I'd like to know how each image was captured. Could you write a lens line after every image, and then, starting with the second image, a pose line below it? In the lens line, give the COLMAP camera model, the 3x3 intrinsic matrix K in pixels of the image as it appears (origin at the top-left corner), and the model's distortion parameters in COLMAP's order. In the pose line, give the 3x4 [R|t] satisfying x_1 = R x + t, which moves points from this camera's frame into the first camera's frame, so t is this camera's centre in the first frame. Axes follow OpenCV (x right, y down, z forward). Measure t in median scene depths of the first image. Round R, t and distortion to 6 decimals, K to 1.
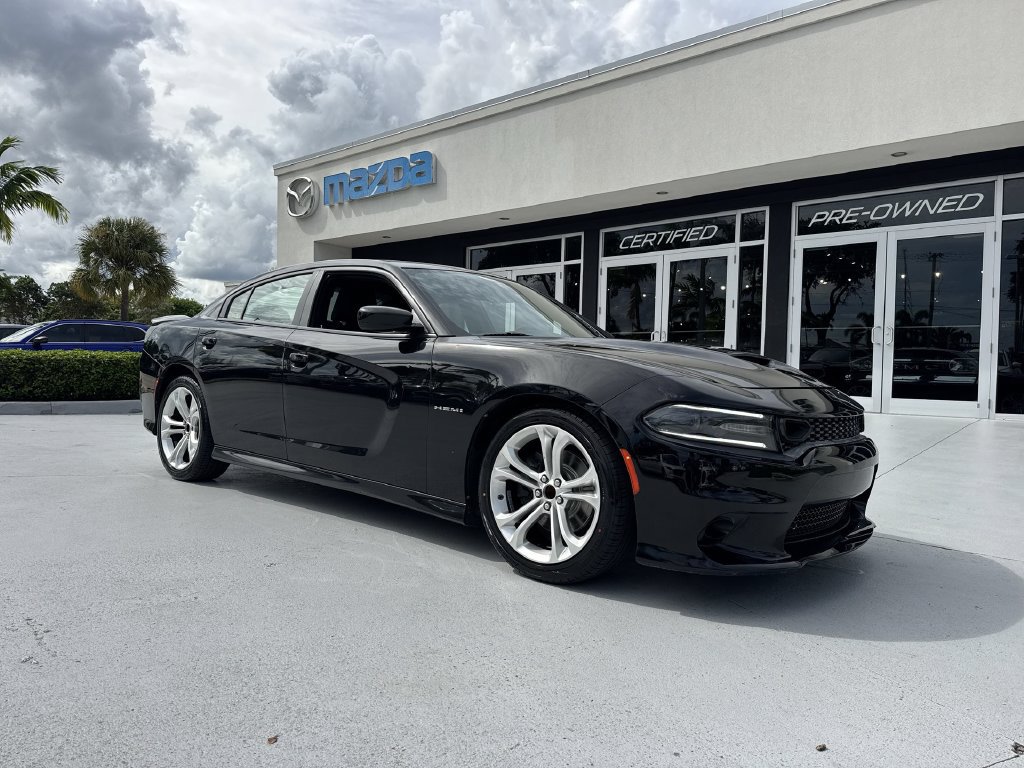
lens RADIAL K [[697.5, 0, 506.2], [0, 697.5, 385.1], [0, 0, 1]] dist [0.033178, -0.036791]
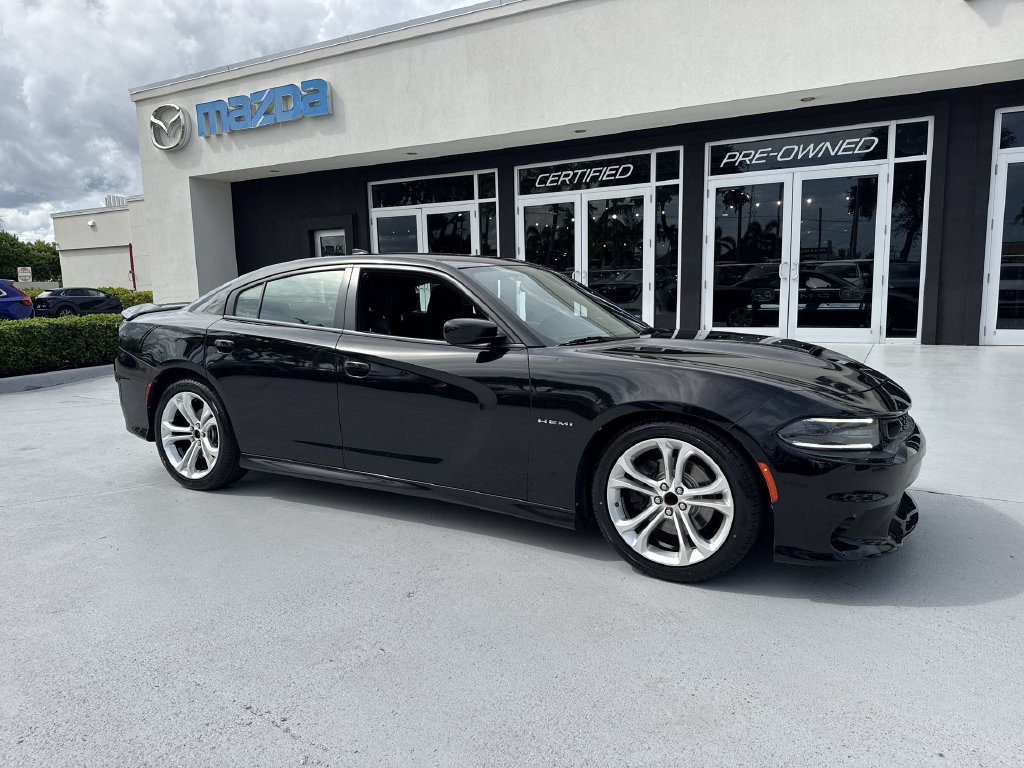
lens RADIAL K [[696.0, 0, 509.7], [0, 696.0, 389.0], [0, 0, 1]] dist [0.020892, -0.022250]
pose [[0.978904, -0.074286, 0.190340, -0.111929], [0.050717, 0.990753, 0.125839, -0.048407], [-0.197928, -0.113531, 0.973620, 0.009122]]
